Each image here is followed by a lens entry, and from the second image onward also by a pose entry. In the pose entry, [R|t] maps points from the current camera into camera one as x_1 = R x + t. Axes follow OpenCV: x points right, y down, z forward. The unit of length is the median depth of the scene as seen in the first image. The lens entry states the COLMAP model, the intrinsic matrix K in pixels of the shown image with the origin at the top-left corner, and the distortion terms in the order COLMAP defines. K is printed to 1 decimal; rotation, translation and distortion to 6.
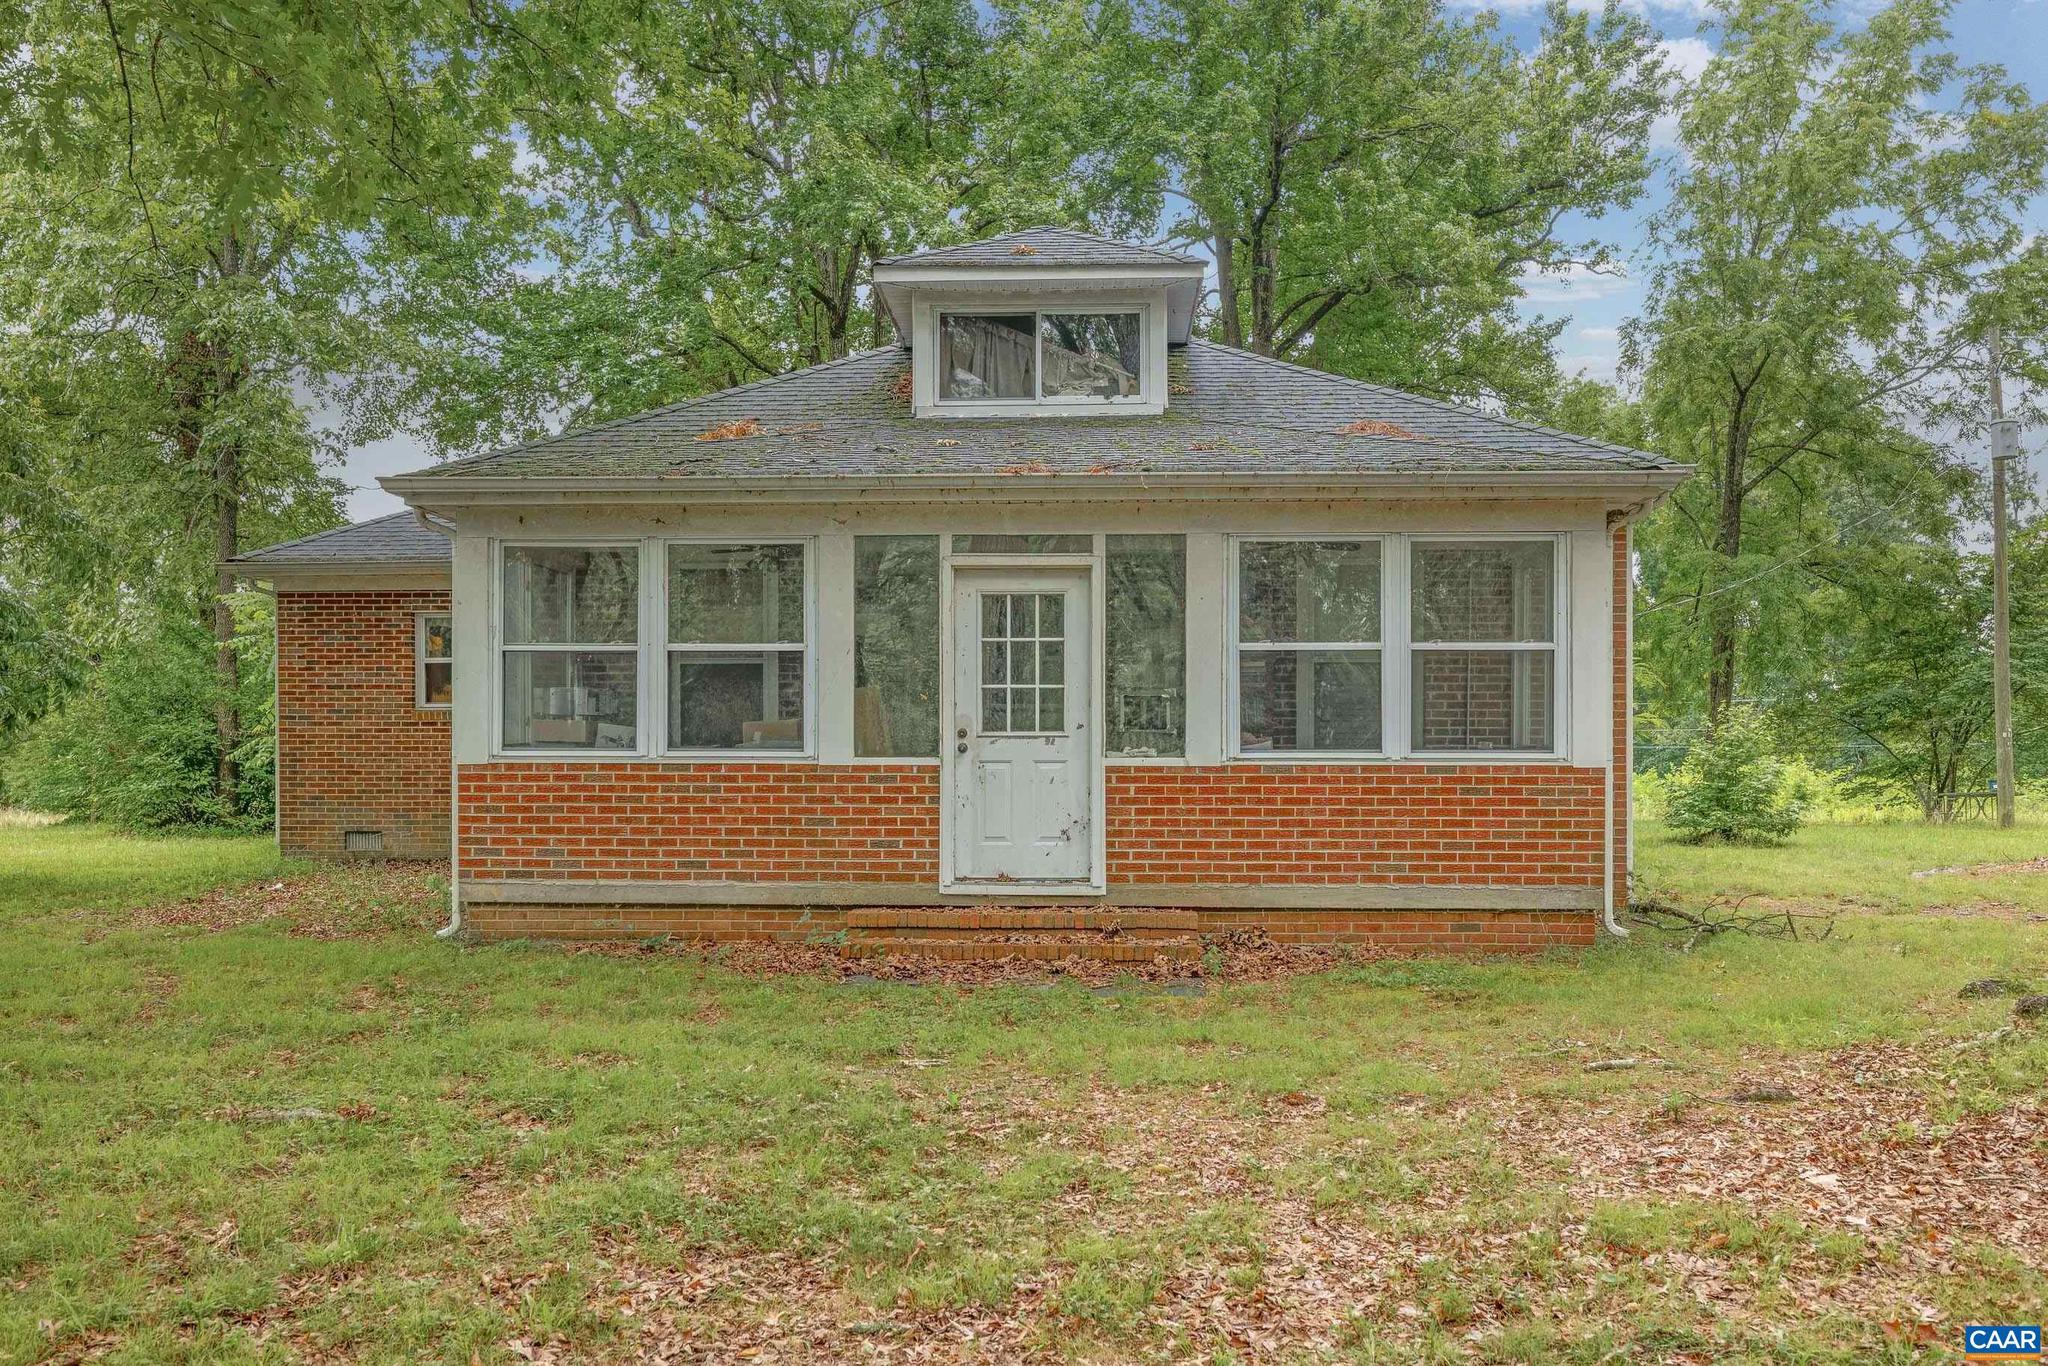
lens RADIAL K [[1675.2, 0, 1027.9], [0, 1675.2, 755.7], [0, 0, 1]] dist [0.014155, 0.003696]
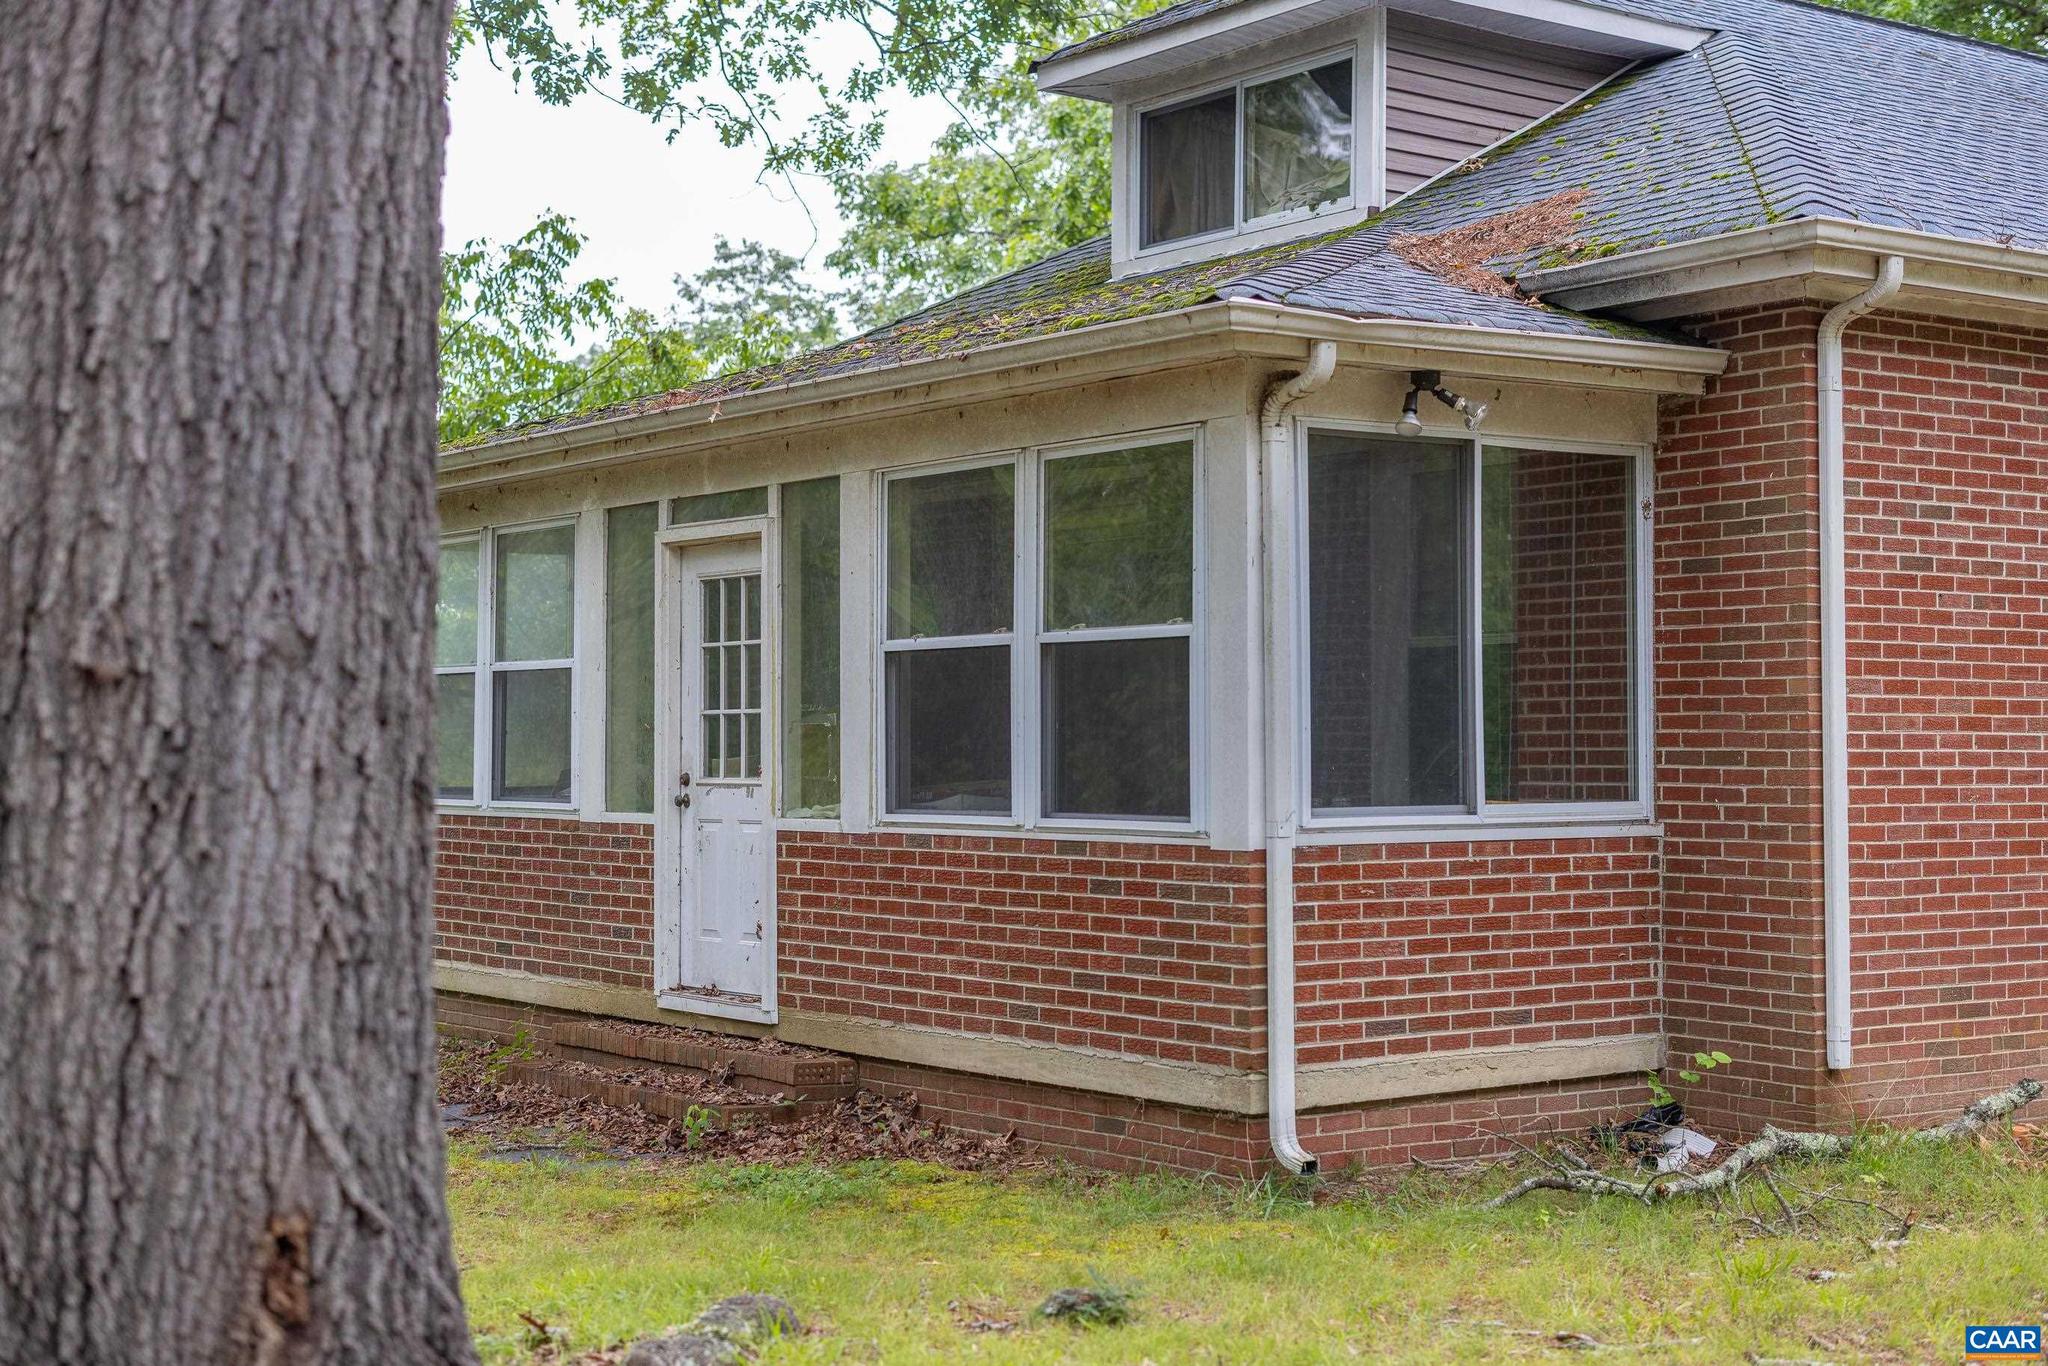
lens RADIAL K [[2901.8, 0, 1025.4], [0, 2901.8, 686.2], [0, 0, 1]] dist [0.021033, 0.000000]
pose [[0.624836, -0.020163, -0.780496, 1.008103], [0.000543, 0.999677, -0.025391, -0.021735], [0.780756, 0.015441, 0.624645, 0.353889]]
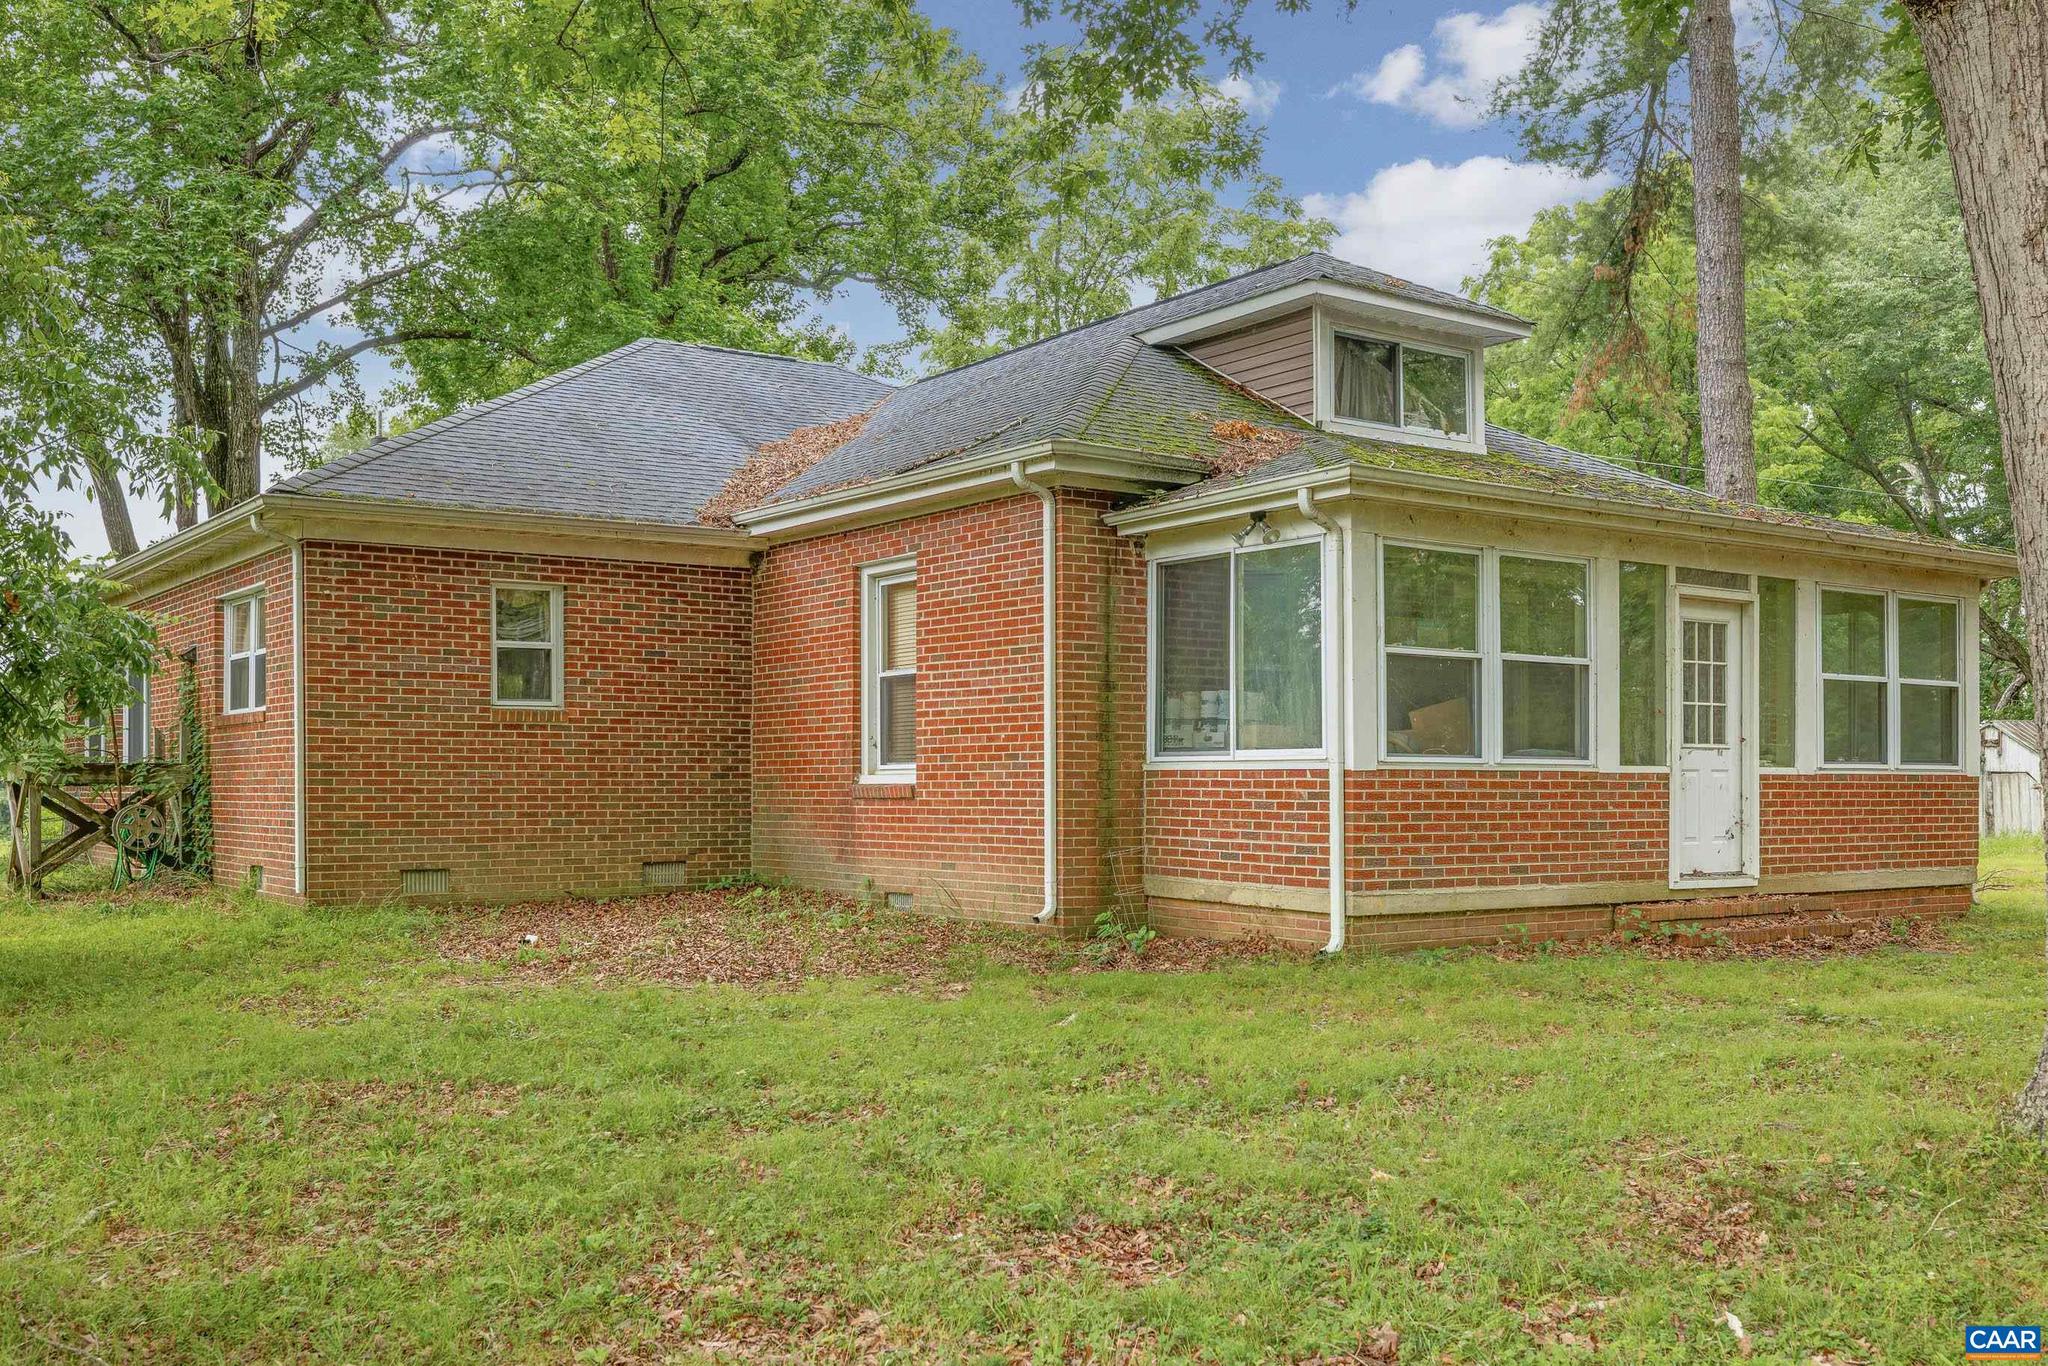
lens RADIAL K [[1925.1, 0, 1007.2], [0, 1925.1, 778.6], [0, 0, 1]] dist [0.004405, 0.000000]
pose [[0.782704, 0.002219, 0.622391, -1.191741], [0.000711, 0.999990, -0.004459, 0.014684], [-0.622394, 0.003933, 0.782694, 0.276099]]
